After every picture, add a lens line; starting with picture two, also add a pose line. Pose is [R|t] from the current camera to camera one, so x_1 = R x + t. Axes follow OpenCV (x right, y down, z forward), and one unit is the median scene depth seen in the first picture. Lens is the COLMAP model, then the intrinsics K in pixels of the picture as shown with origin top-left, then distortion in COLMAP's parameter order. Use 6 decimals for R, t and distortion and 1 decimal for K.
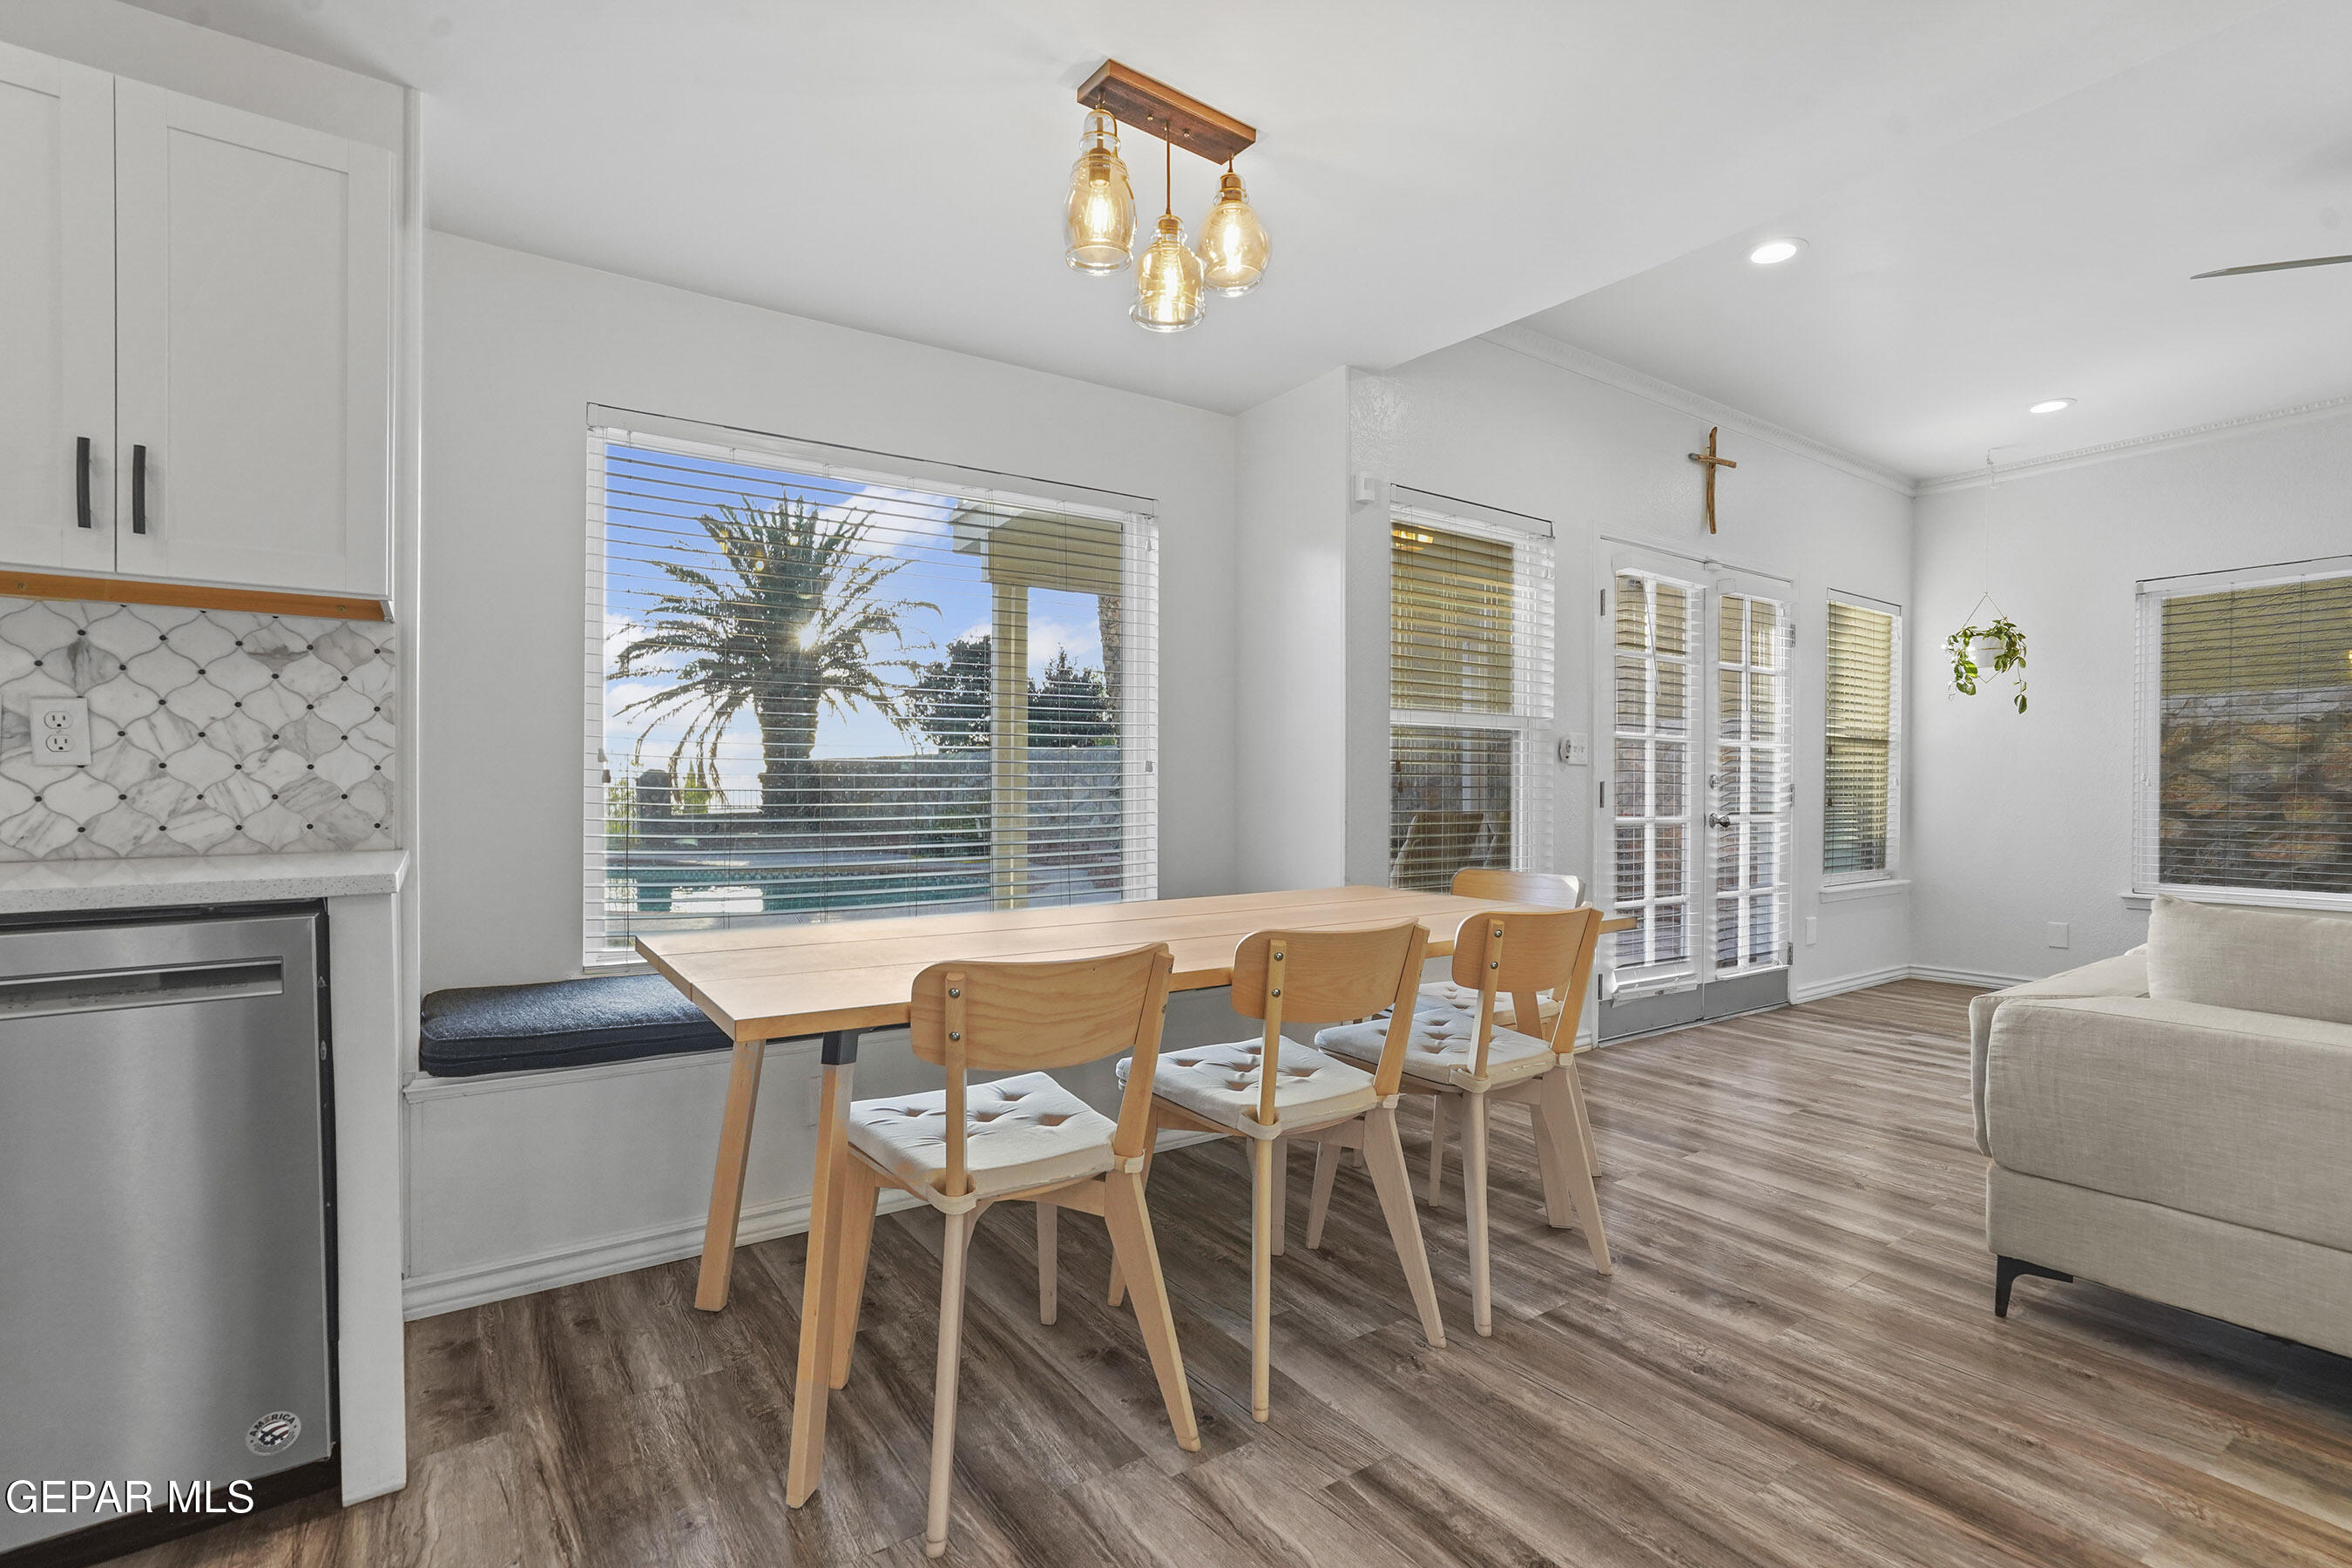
lens RADIAL K [[1088.9, 0, 1159.9], [0, 1088.9, 781.6], [0, 0, 1]] dist [-0.047176, 0.025484]
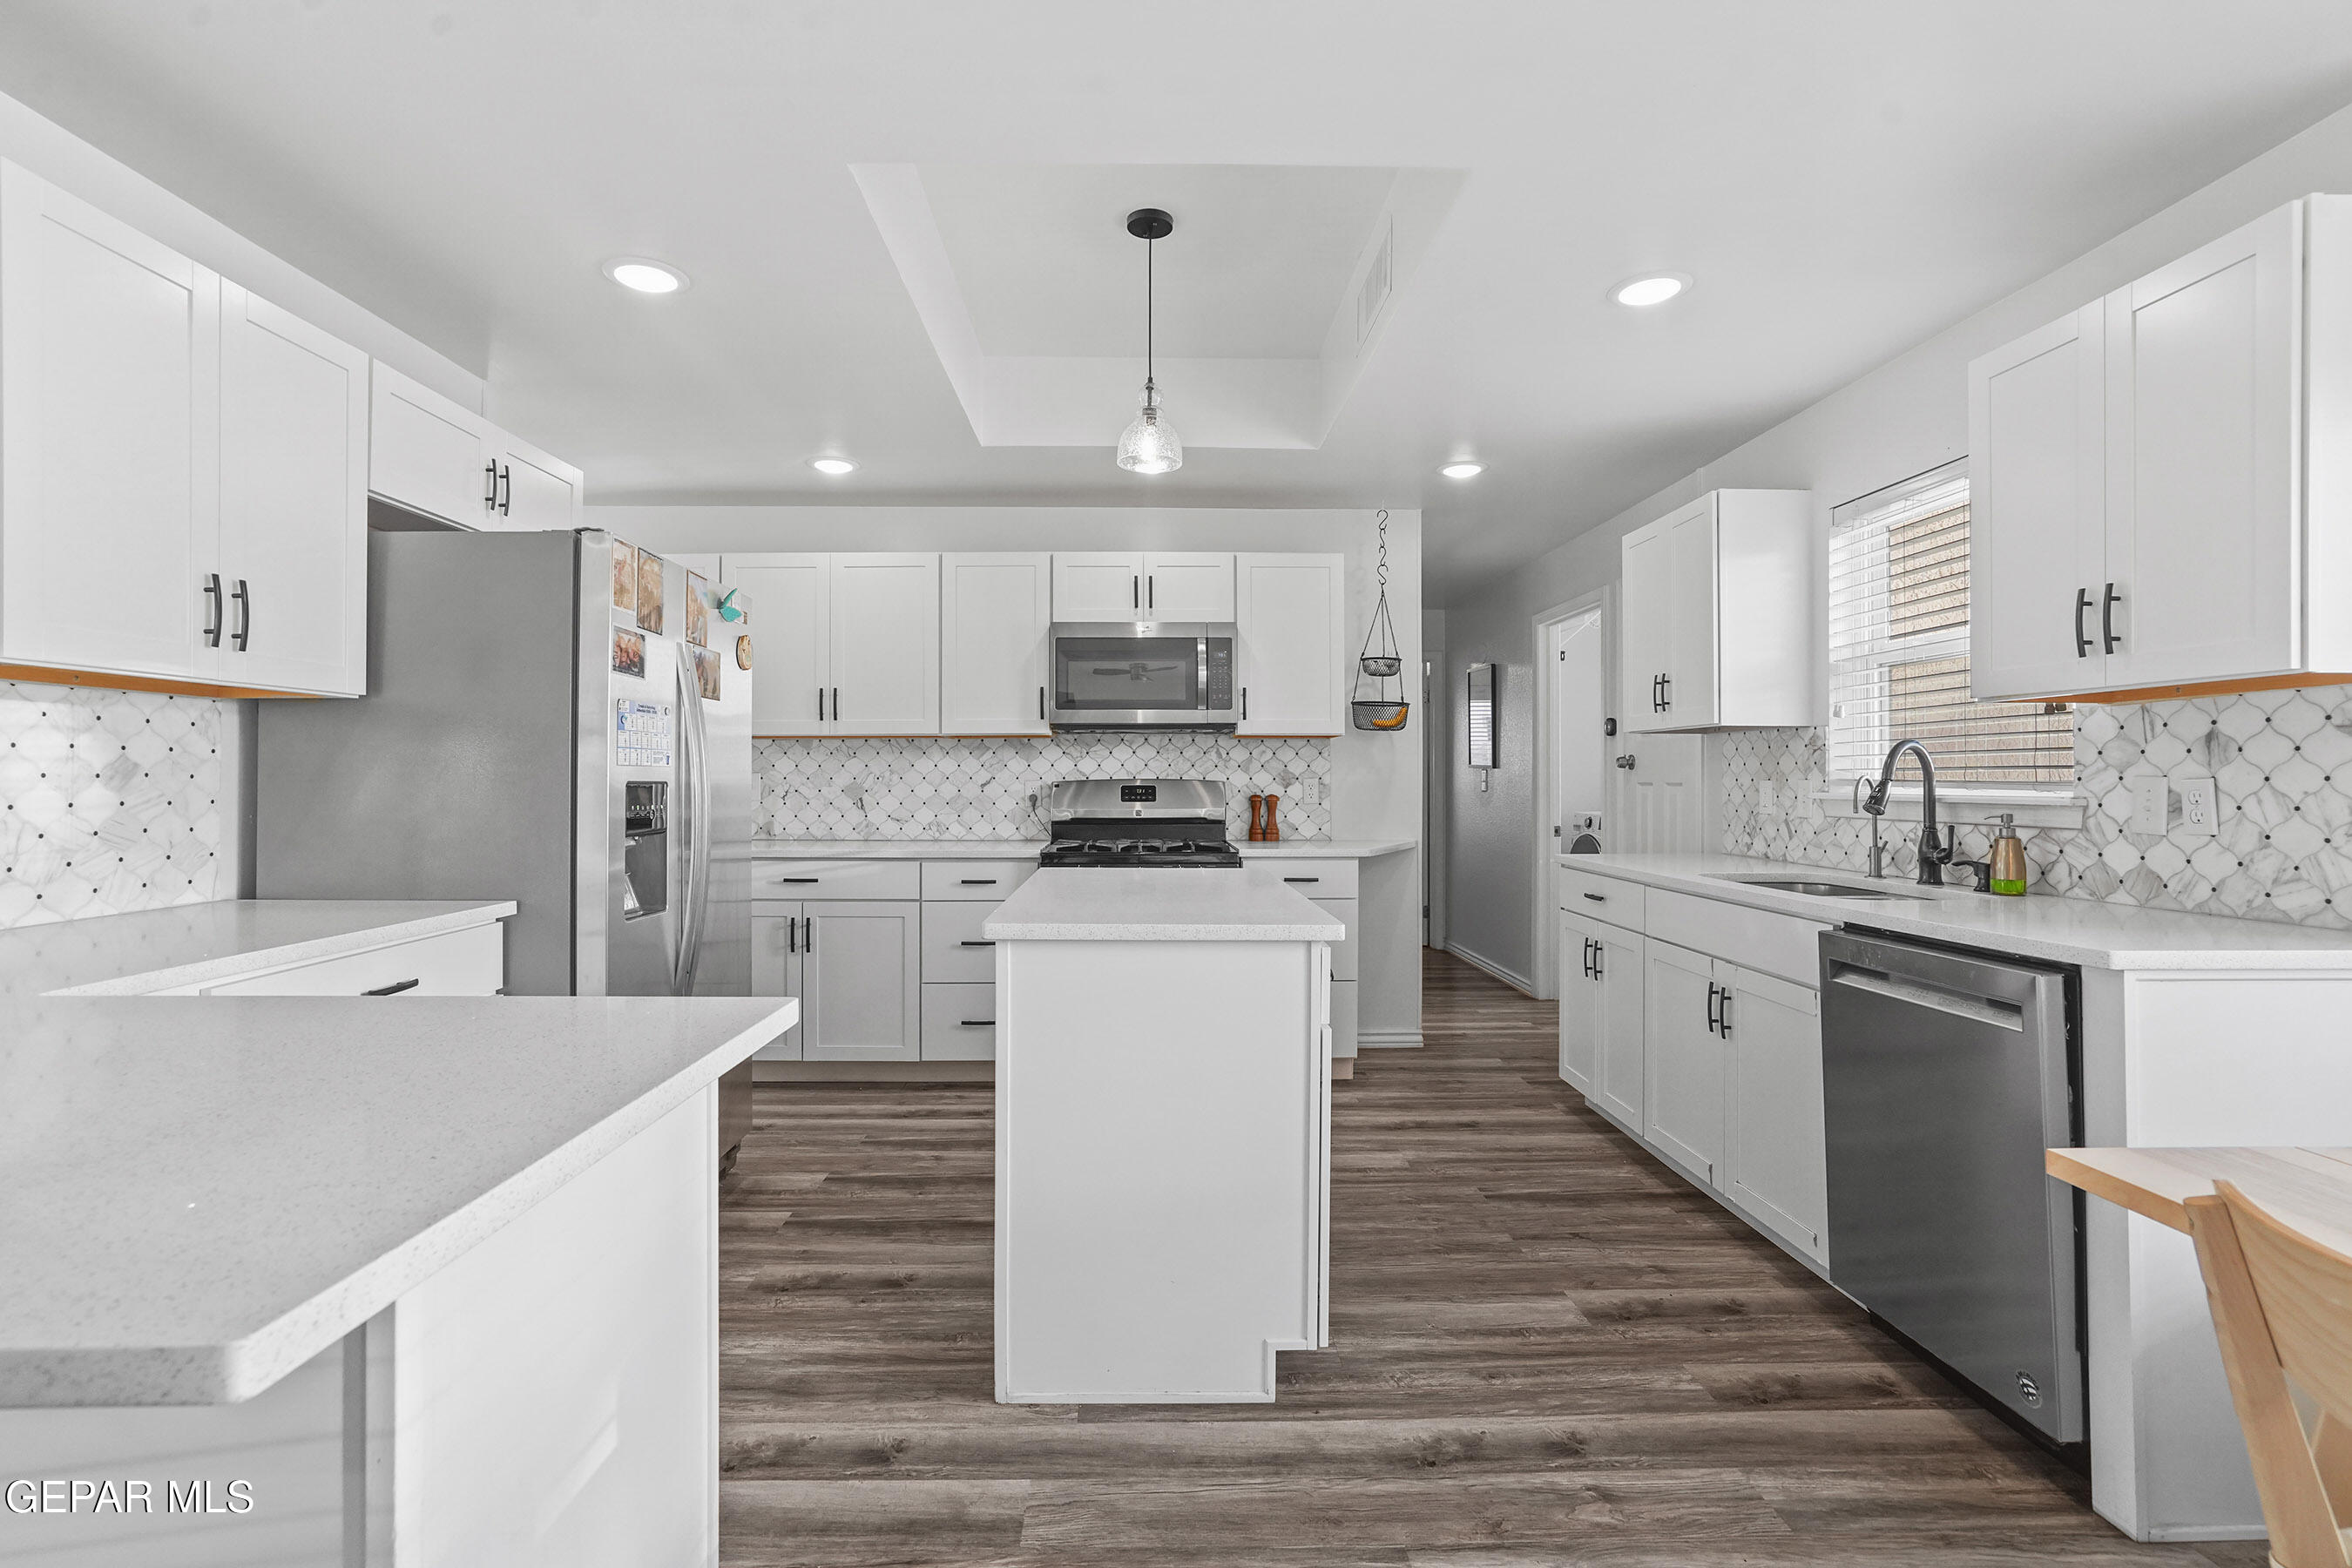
lens RADIAL K [[1088.9, 0, 1159.9], [0, 1088.9, 781.6], [0, 0, 1]] dist [-0.047176, 0.025484]
pose [[-0.545826, -0.002732, -0.837894, 0.530049], [0.001498, 0.999990, -0.004236, -0.061893], [0.837897, -0.003568, -0.545817, 0.583080]]
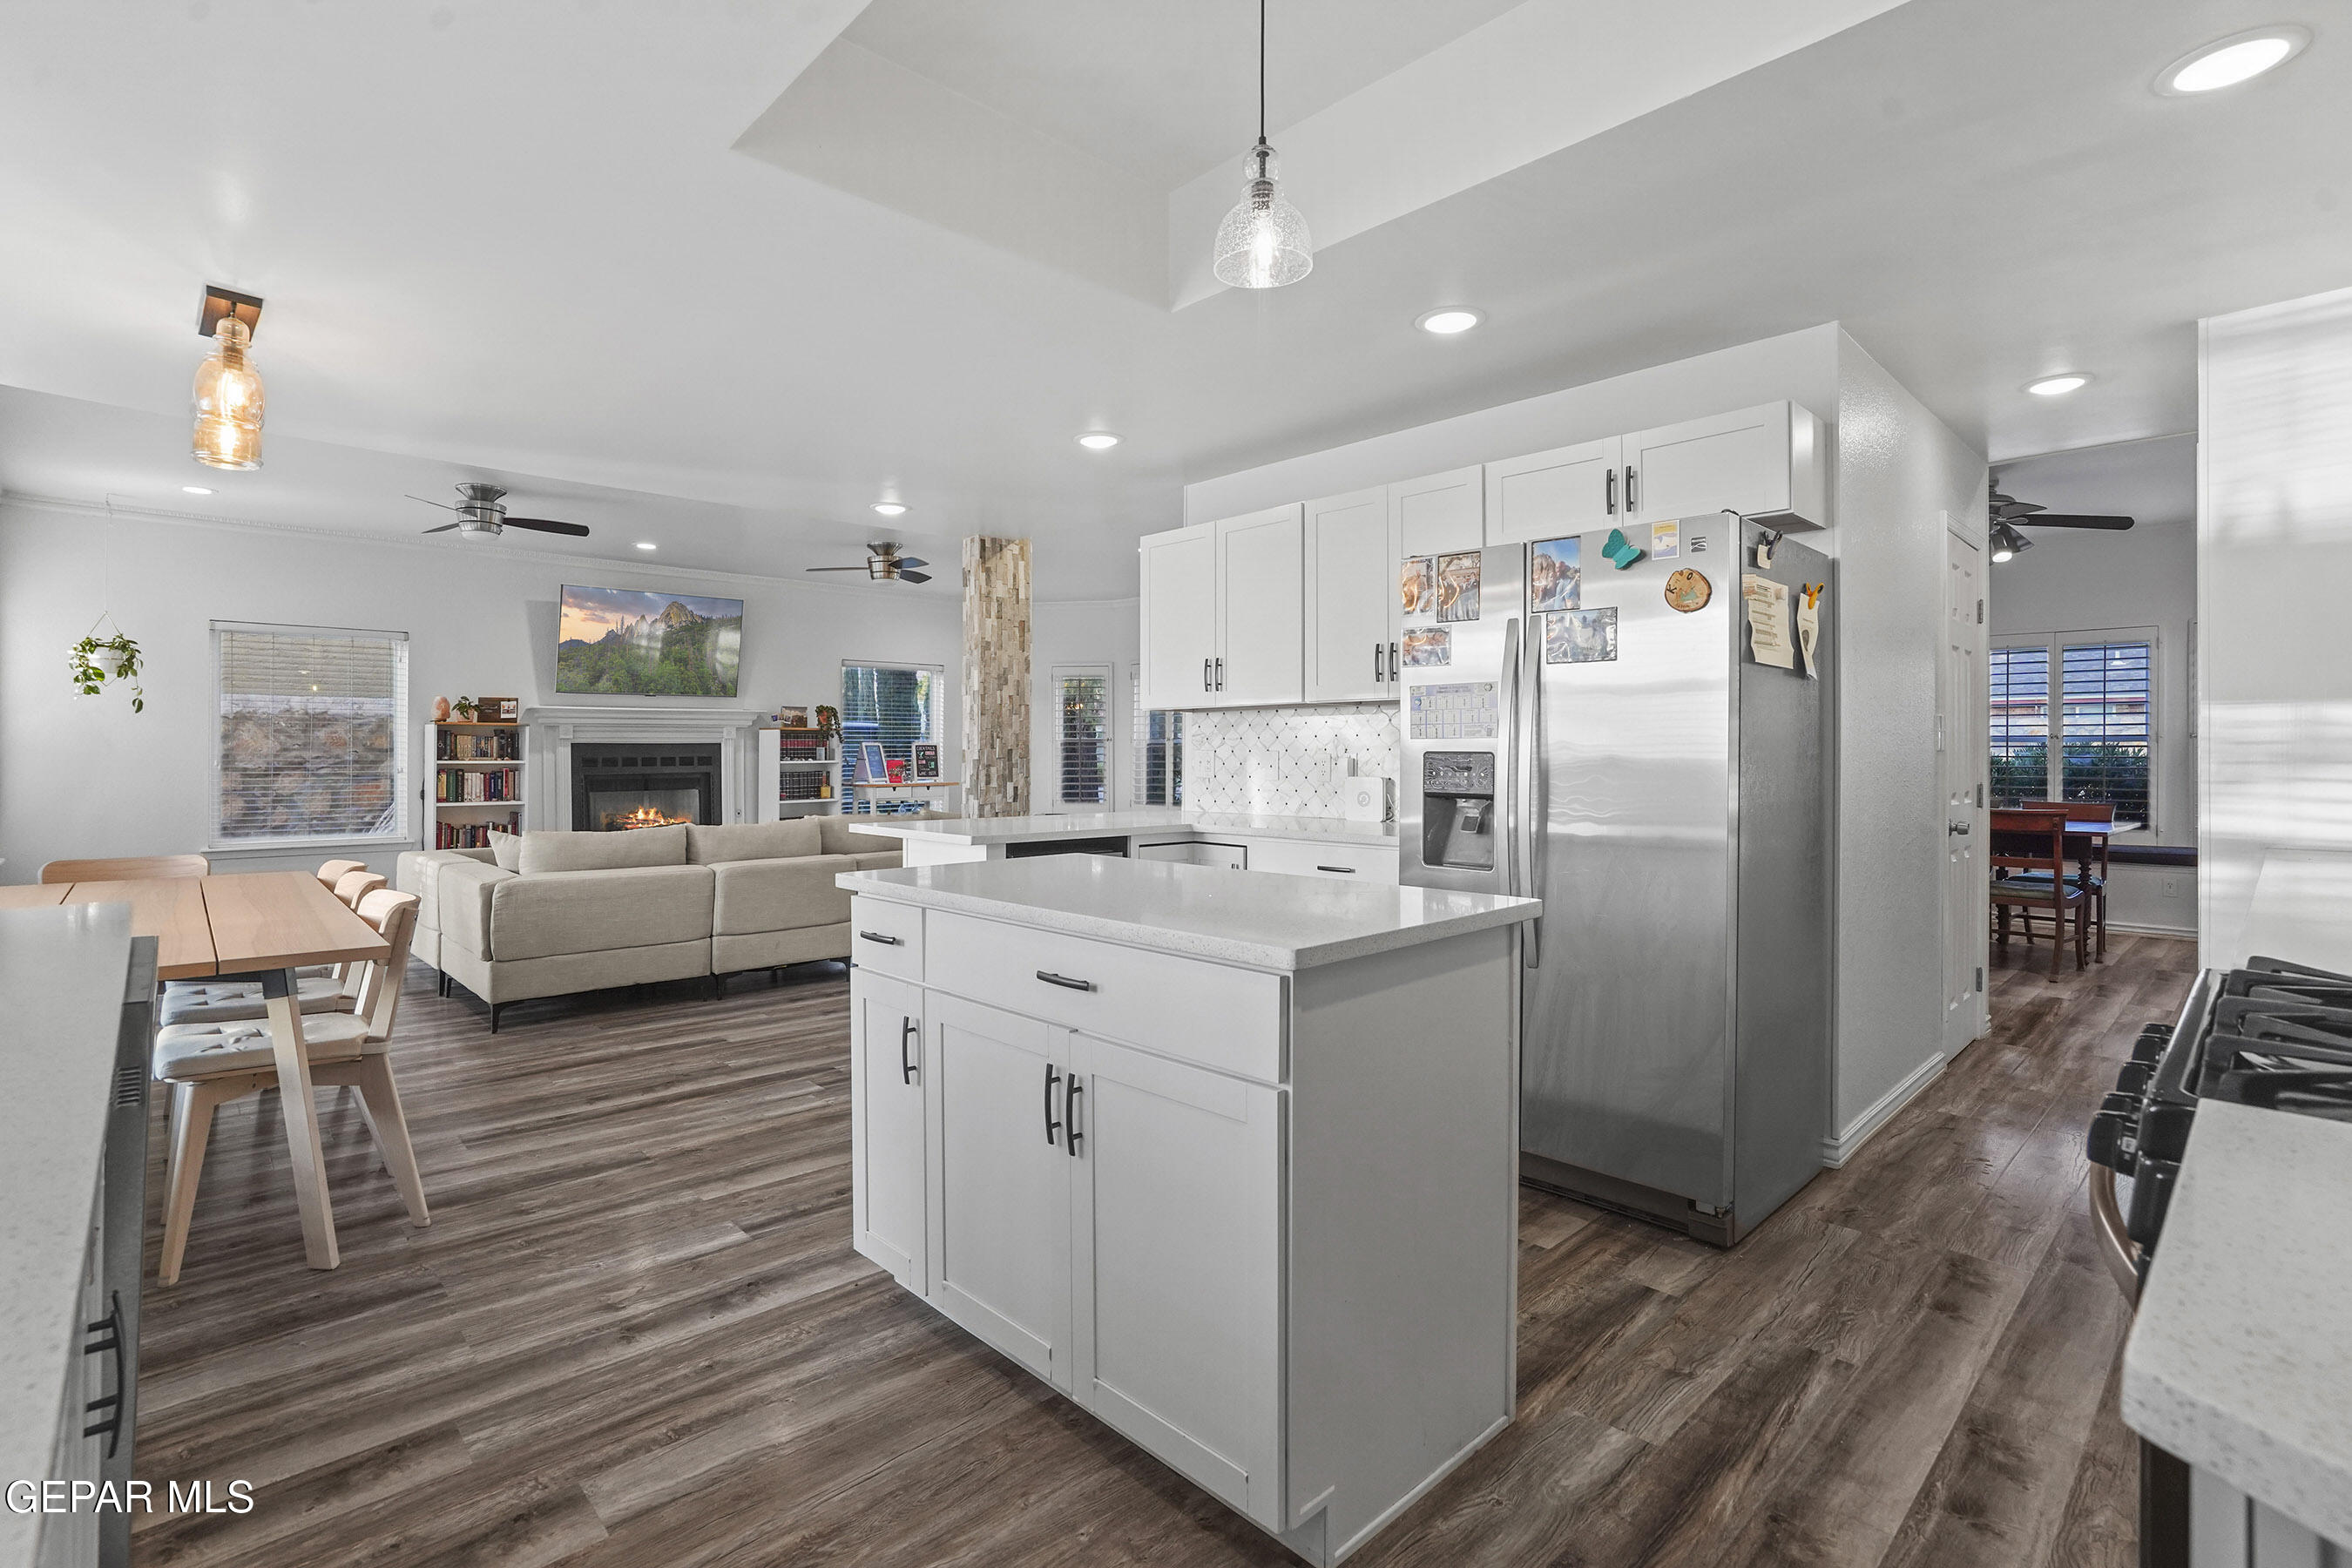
lens RADIAL K [[1088.9, 0, 1159.9], [0, 1088.9, 781.6], [0, 0, 1]] dist [-0.047176, 0.025484]
pose [[-0.158443, -0.029696, 0.986921, -1.527711], [-0.006401, 0.999557, 0.029049, -0.068341], [-0.987347, -0.001714, -0.158563, 0.034531]]
